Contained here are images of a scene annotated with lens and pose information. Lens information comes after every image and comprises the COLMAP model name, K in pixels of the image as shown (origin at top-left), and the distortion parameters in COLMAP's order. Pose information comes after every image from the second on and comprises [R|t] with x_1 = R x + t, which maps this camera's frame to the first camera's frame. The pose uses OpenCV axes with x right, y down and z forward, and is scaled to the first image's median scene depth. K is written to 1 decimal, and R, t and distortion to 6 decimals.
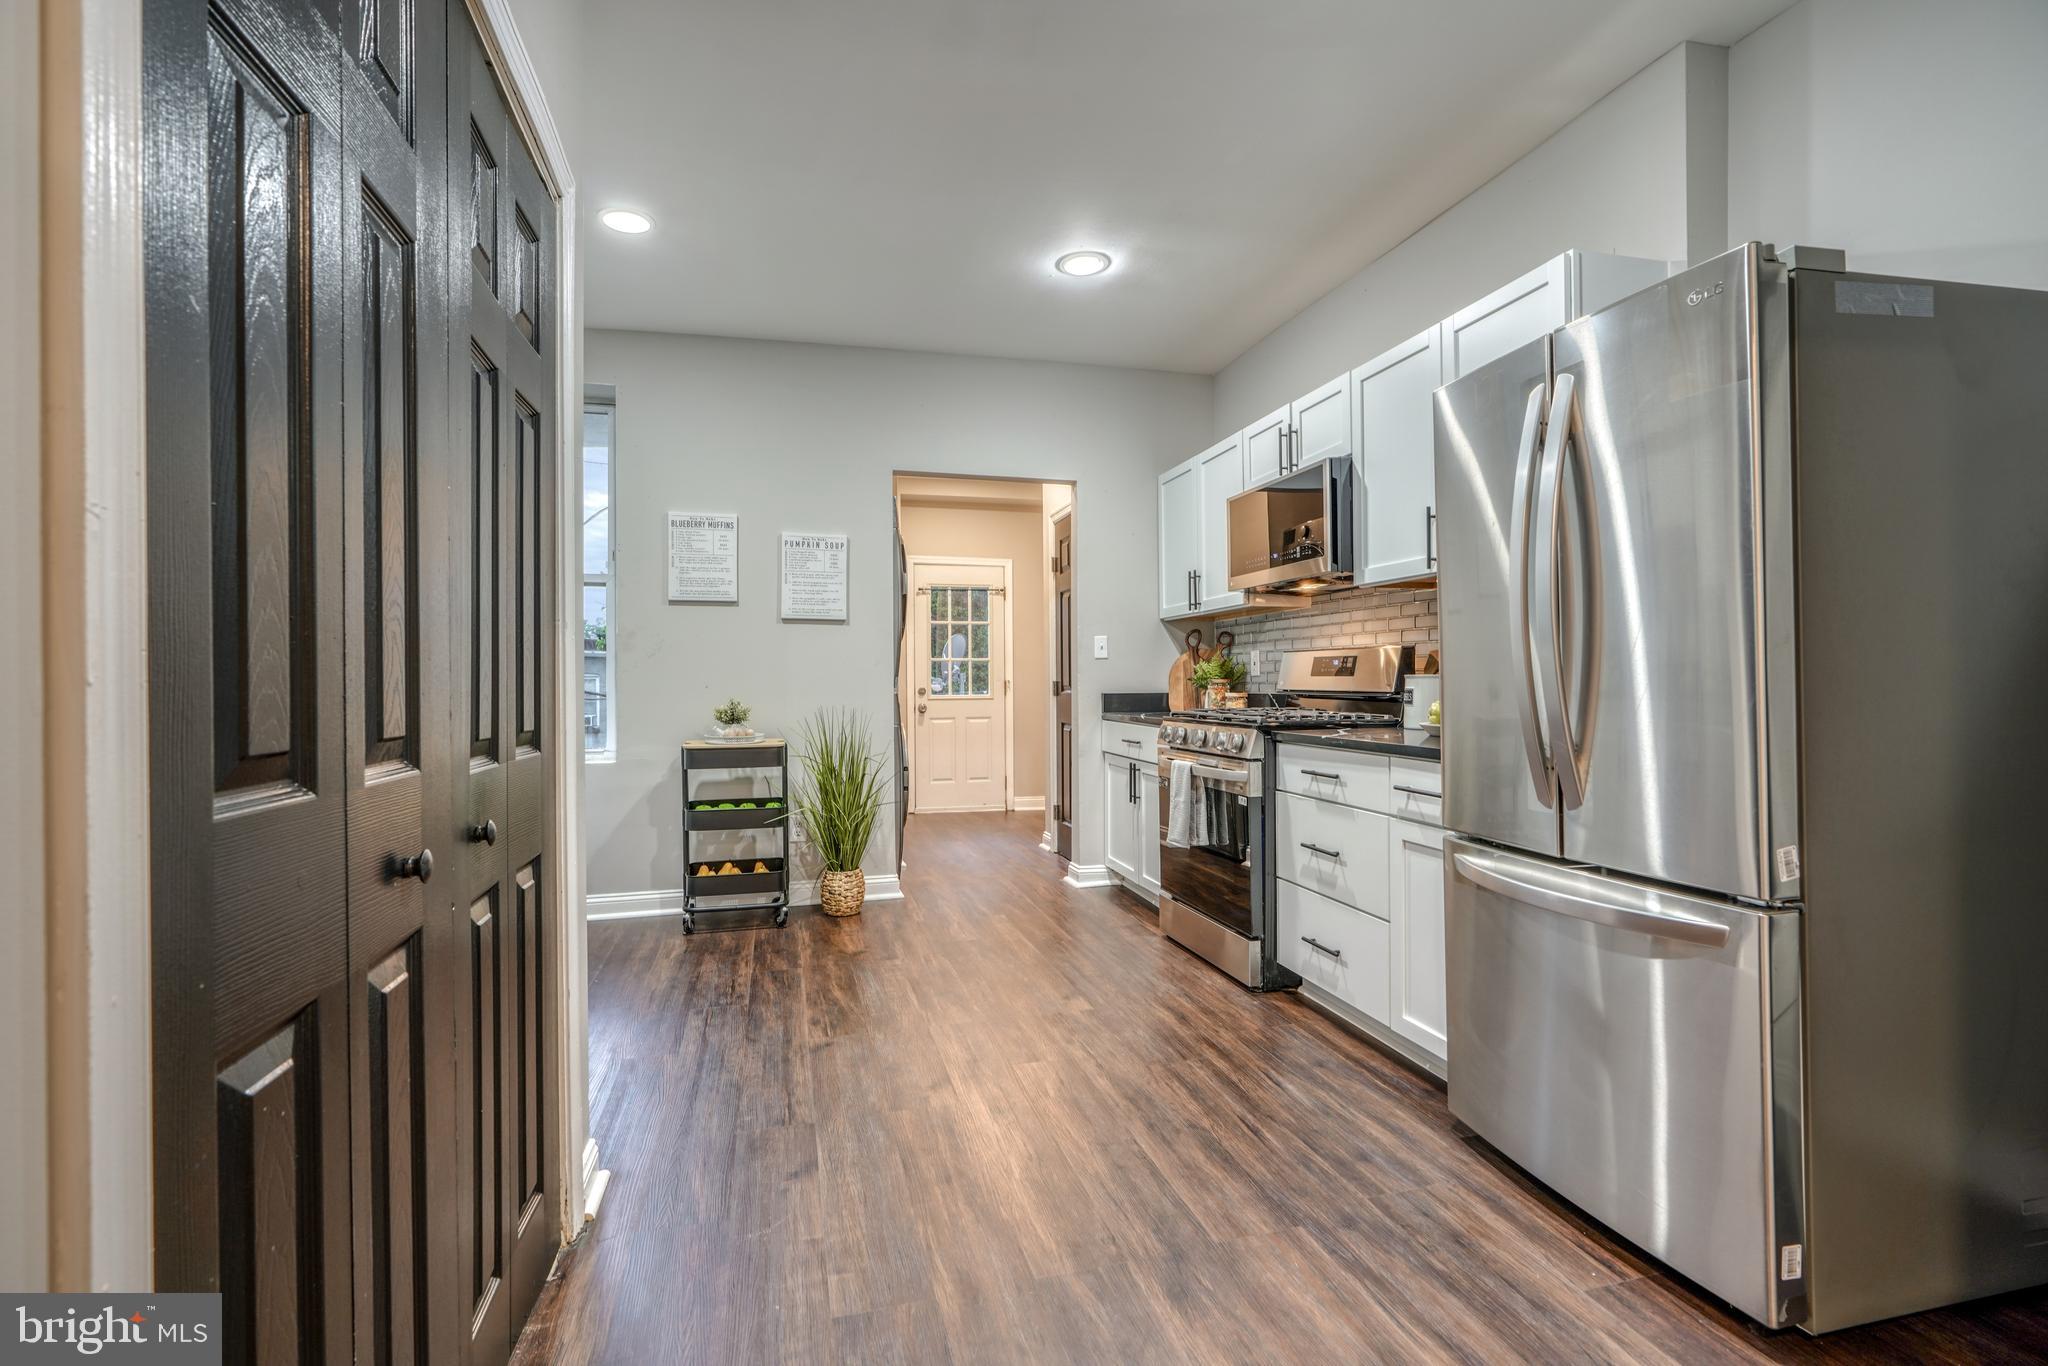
lens RADIAL K [[918.0, 0, 1019.7], [0, 918.0, 682.9], [0, 0, 1]] dist [-0.013382, 0.006533]
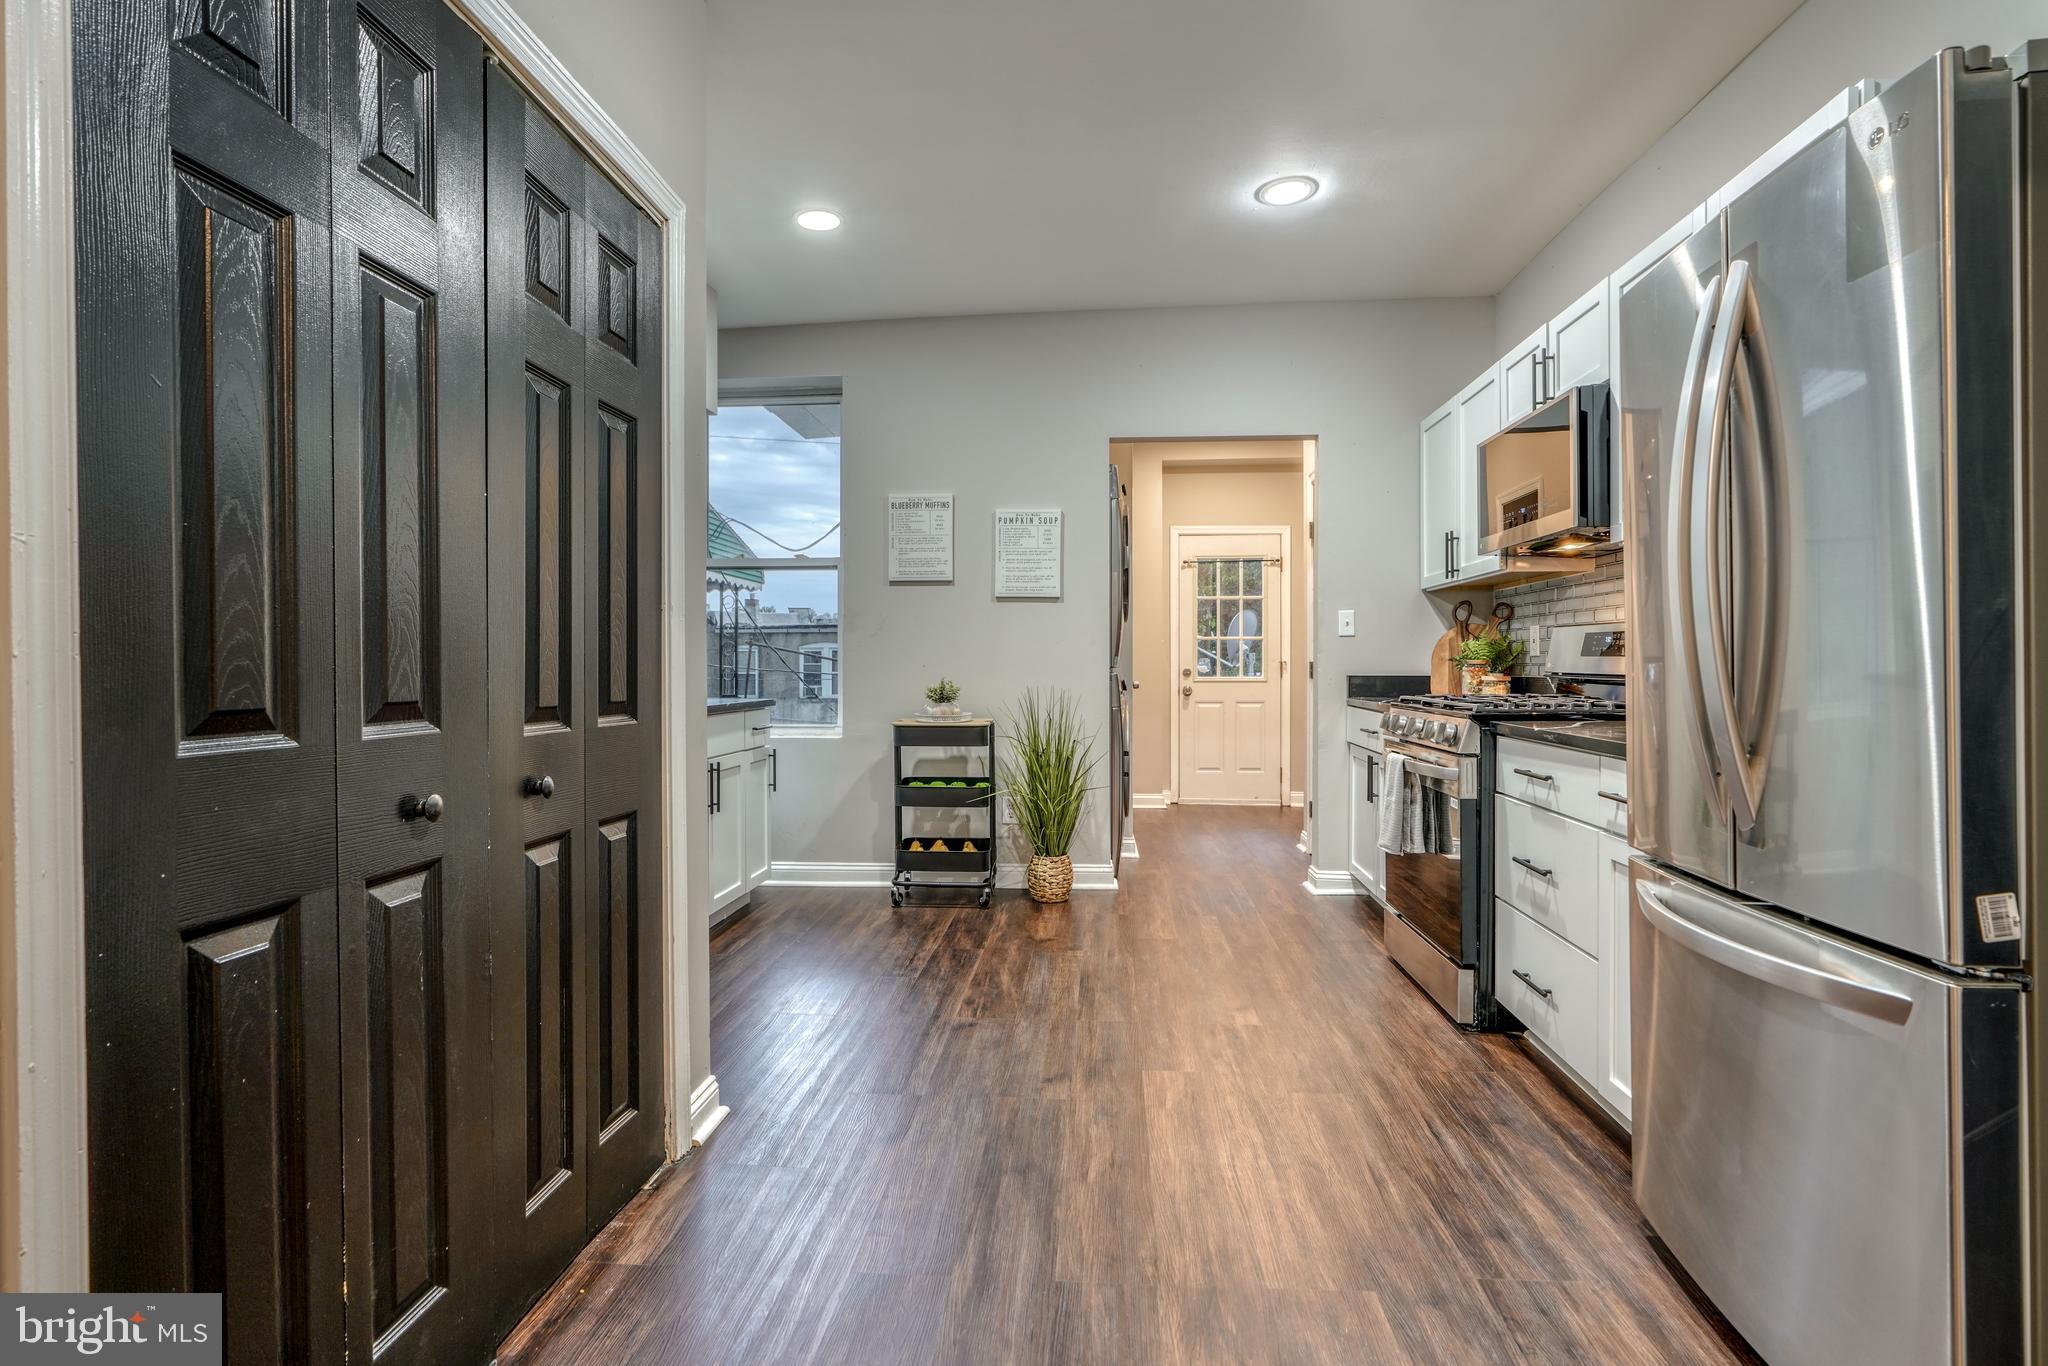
lens RADIAL K [[989.2, 0, 1017.3], [0, 989.2, 674.7], [0, 0, 1]] dist [-0.016809, 0.008001]
pose [[0.940196, 0.008250, -0.340534, 0.136195], [-0.004432, 0.999918, 0.011988, 0.000720], [0.340605, -0.009762, 0.940156, 0.007626]]
